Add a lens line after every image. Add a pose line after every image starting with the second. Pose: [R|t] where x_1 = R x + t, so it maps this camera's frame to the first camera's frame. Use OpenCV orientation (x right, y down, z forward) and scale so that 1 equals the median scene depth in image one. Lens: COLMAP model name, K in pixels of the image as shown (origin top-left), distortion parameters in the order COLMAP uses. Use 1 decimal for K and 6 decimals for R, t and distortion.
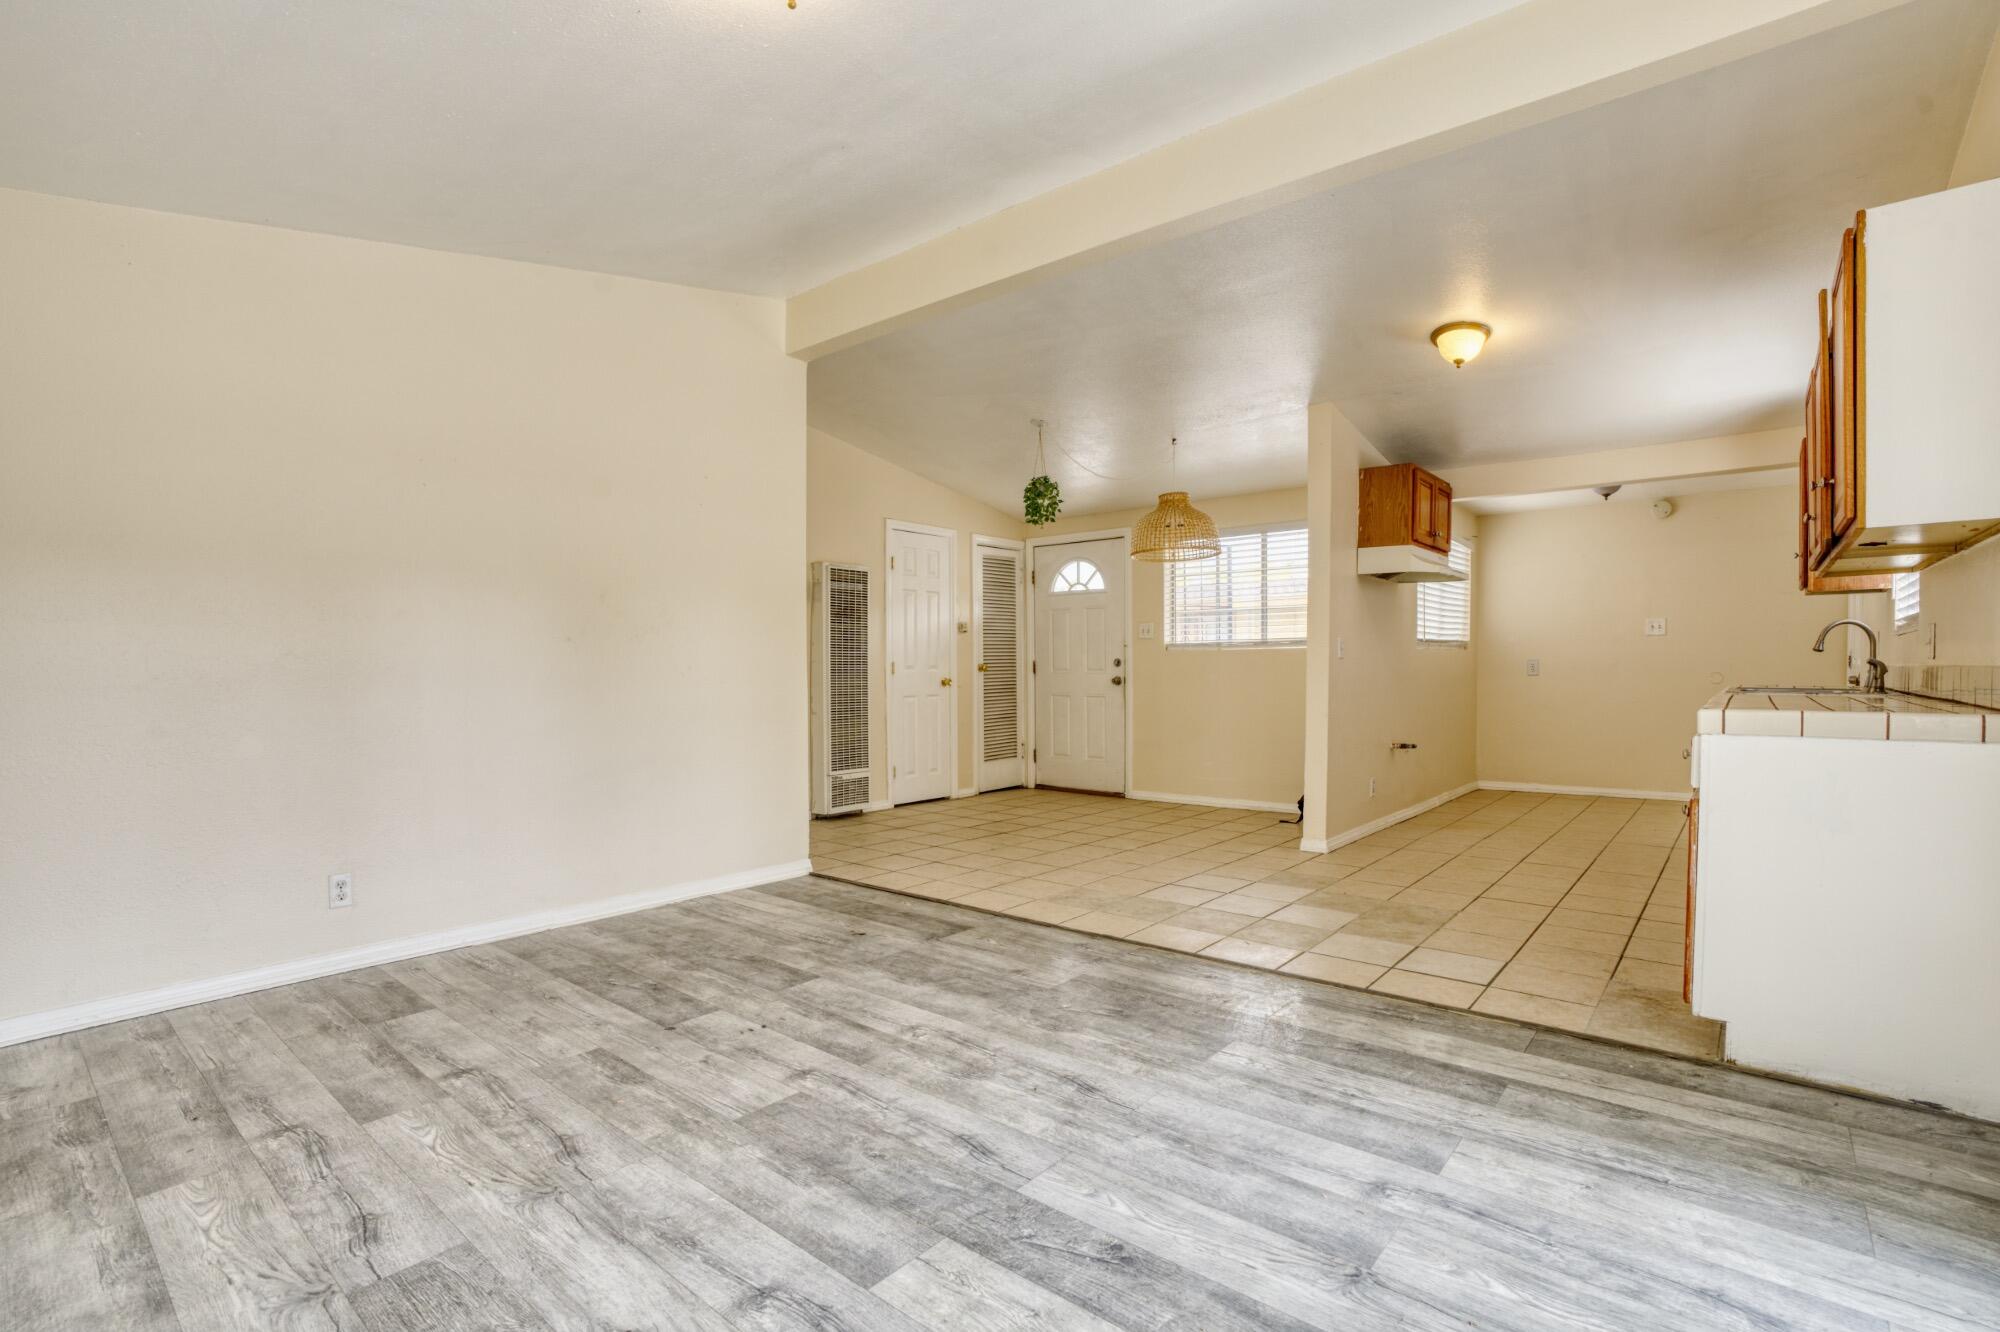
lens RADIAL K [[926.6, 0, 999.4], [0, 926.6, 654.7], [0, 0, 1]] dist [-0.073371, 0.027294]
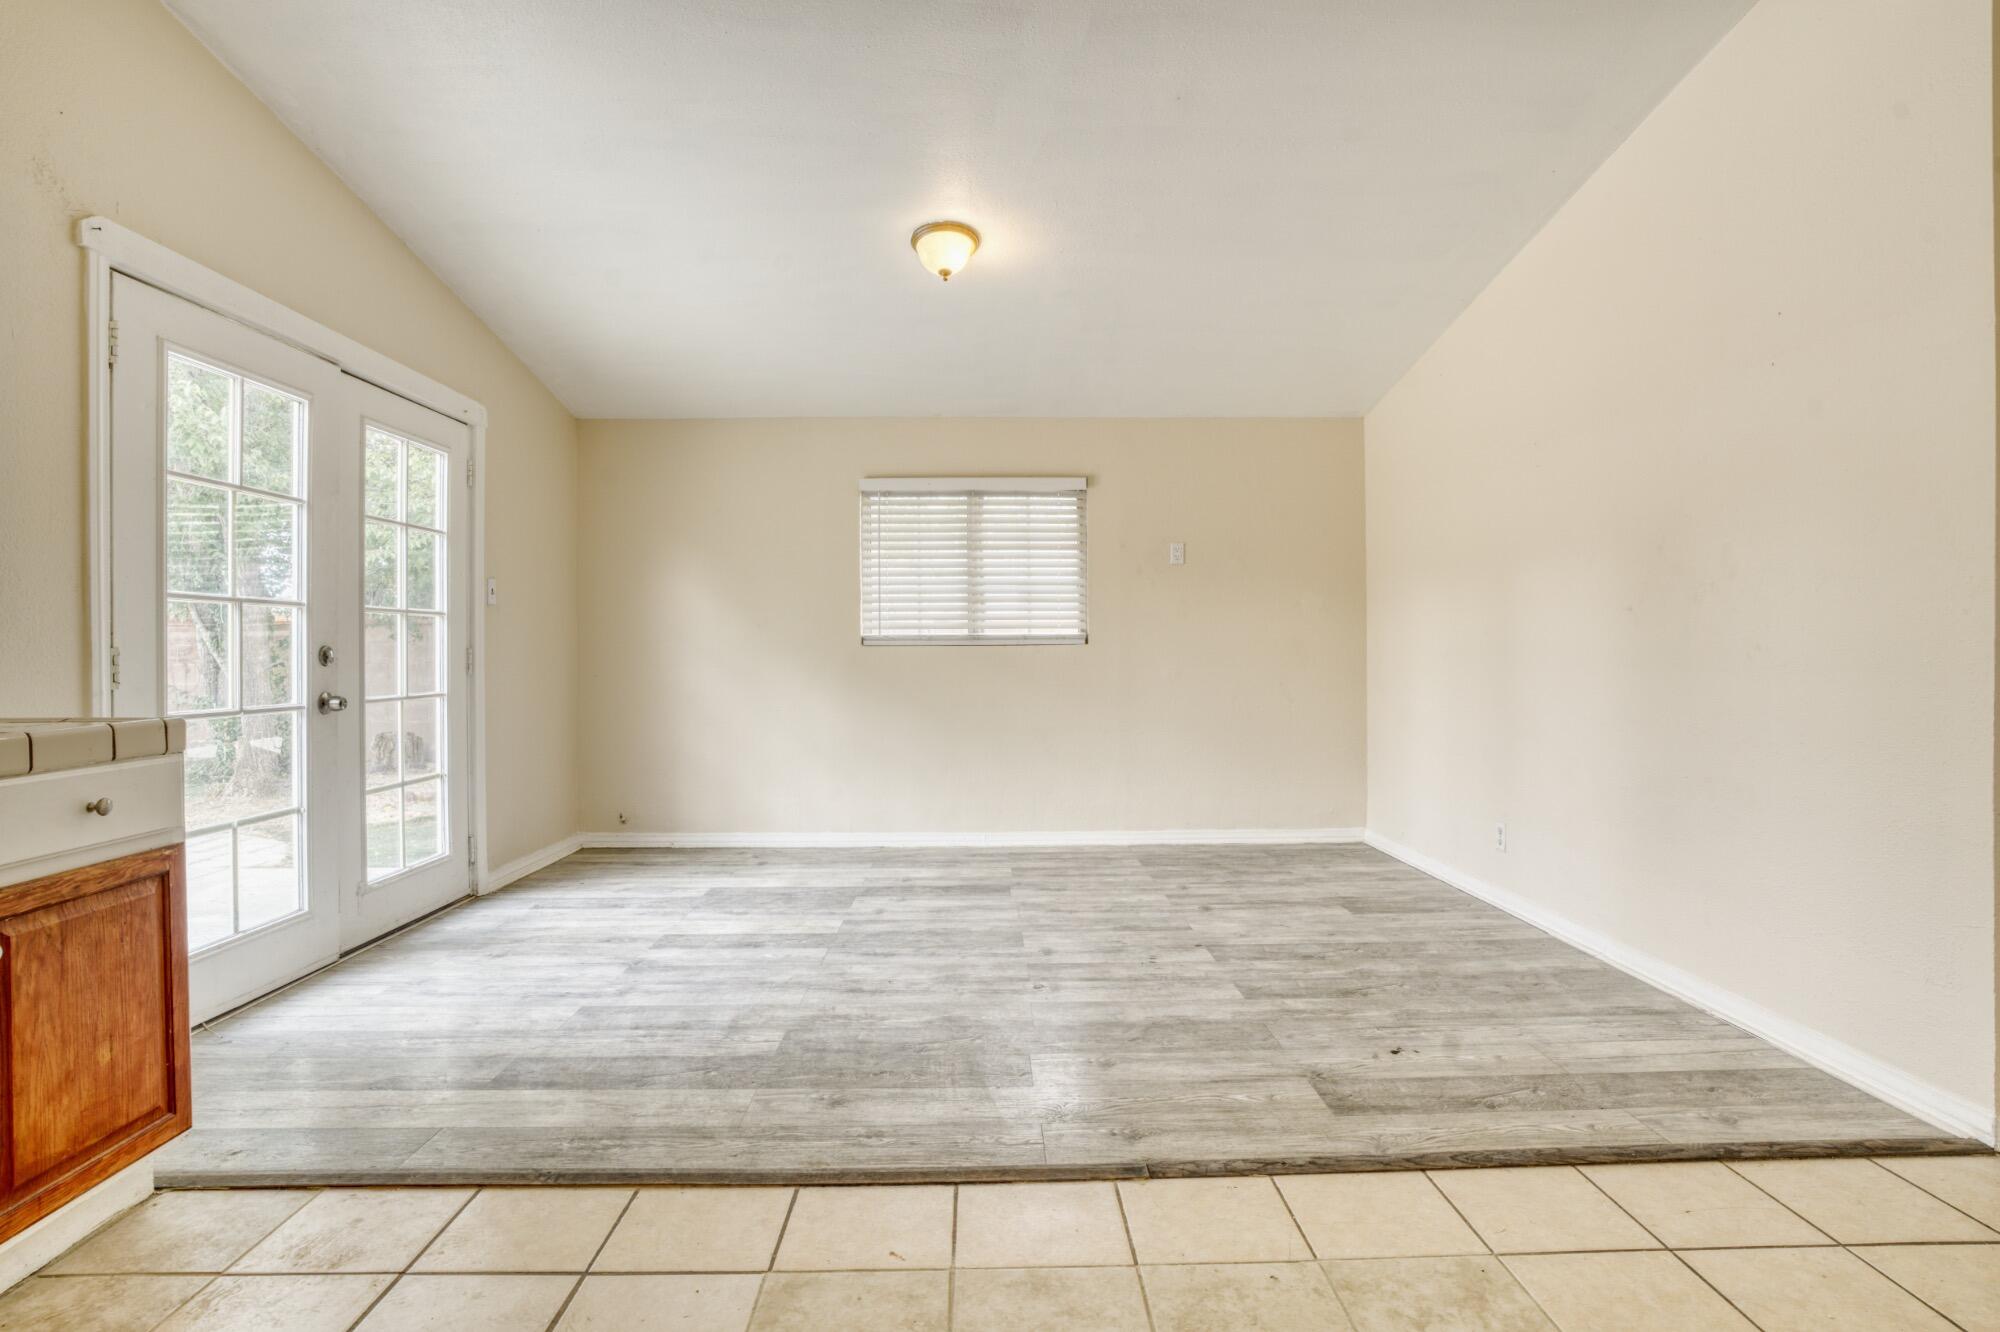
lens RADIAL K [[1033.8, 0, 1001.5], [0, 1033.8, 641.0], [0, 0, 1]] dist [-0.064605, 0.027438]
pose [[-0.747235, 0.005060, -0.664541, 0.726632], [0.016773, 0.999796, -0.011247, 0.016746], [0.664348, -0.019551, -0.747167, 1.819672]]
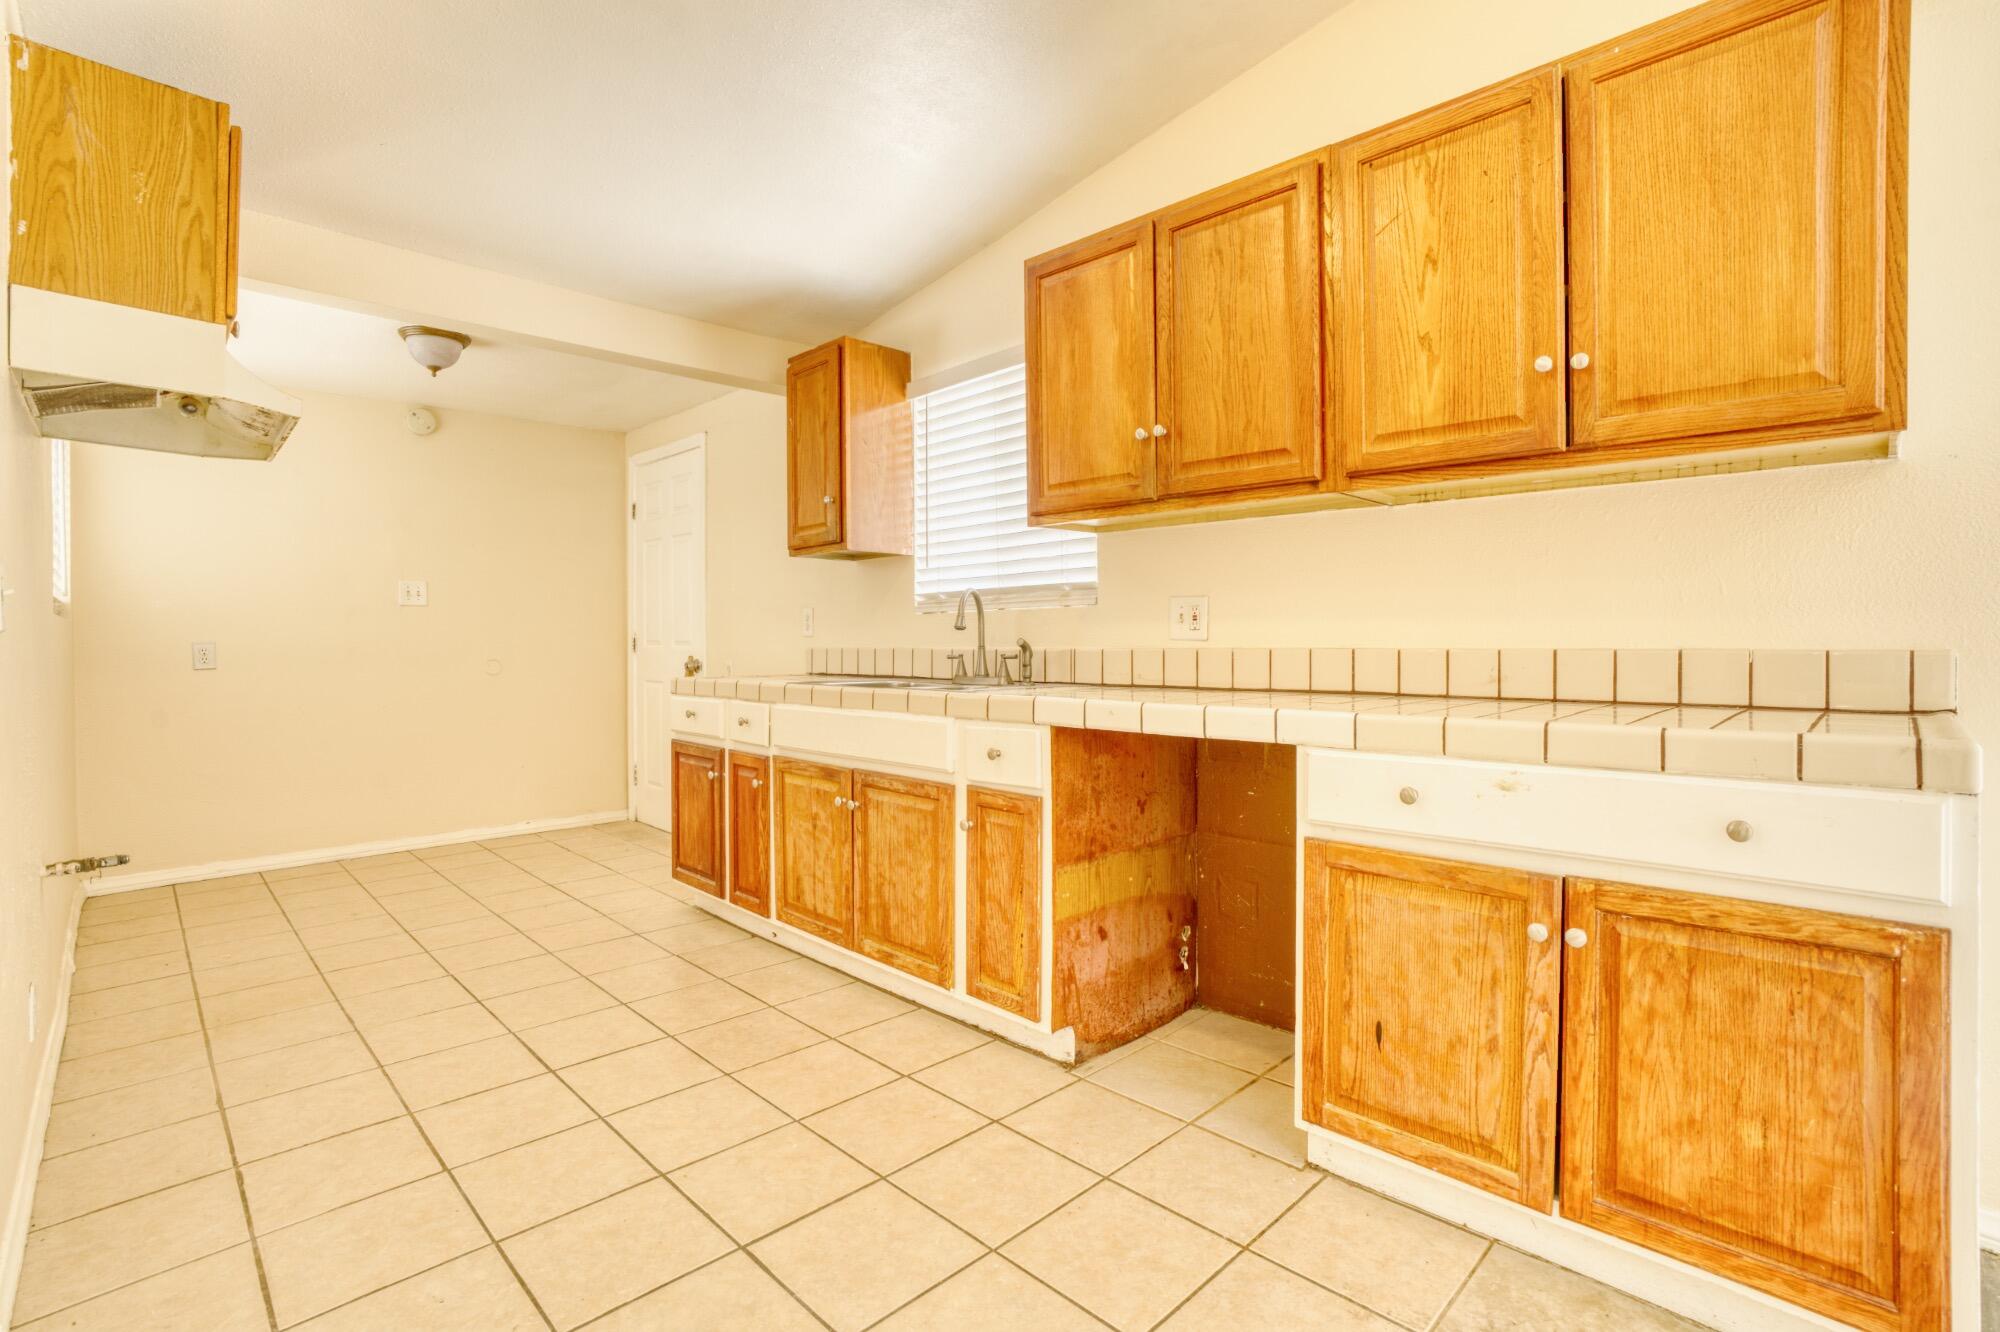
lens RADIAL K [[926.6, 0, 999.4], [0, 926.6, 654.7], [0, 0, 1]] dist [-0.073371, 0.027294]
pose [[0.081280, -0.008762, 0.996653, 0.239831], [-0.007988, 0.999924, 0.009442, 0.012807], [-0.996659, -0.008728, 0.081204, 1.306802]]
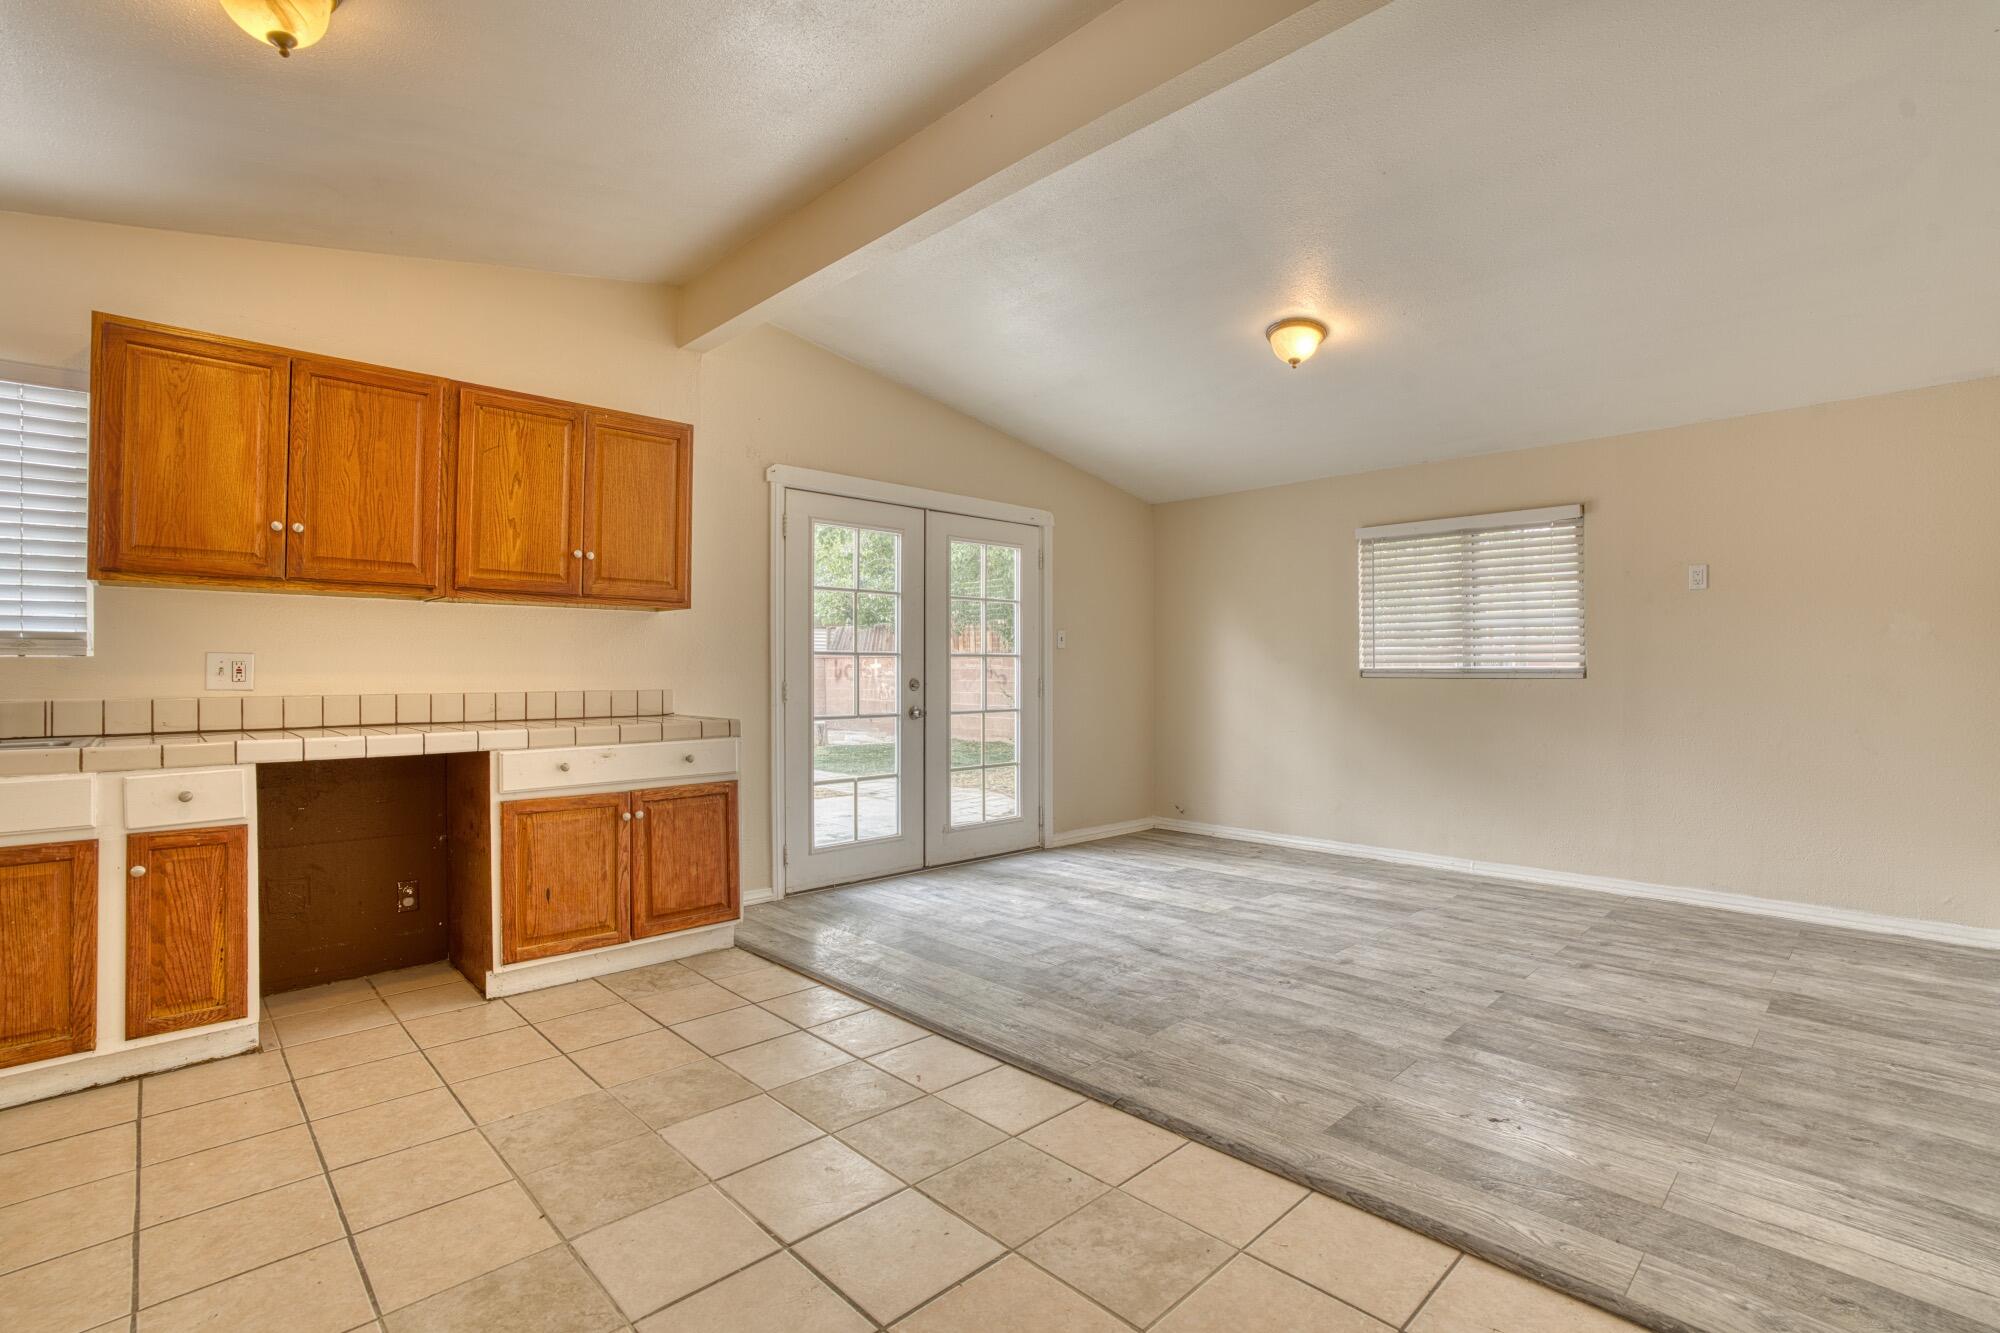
lens RADIAL K [[926.6, 0, 999.4], [0, 926.6, 655.2], [0, 0, 1]] dist [-0.073371, 0.027294]
pose [[-0.995254, 0.008618, 0.096929, 0.170997], [0.006111, 0.999640, -0.026131, -0.003627], [-0.097120, -0.025414, -0.994948, 2.211640]]
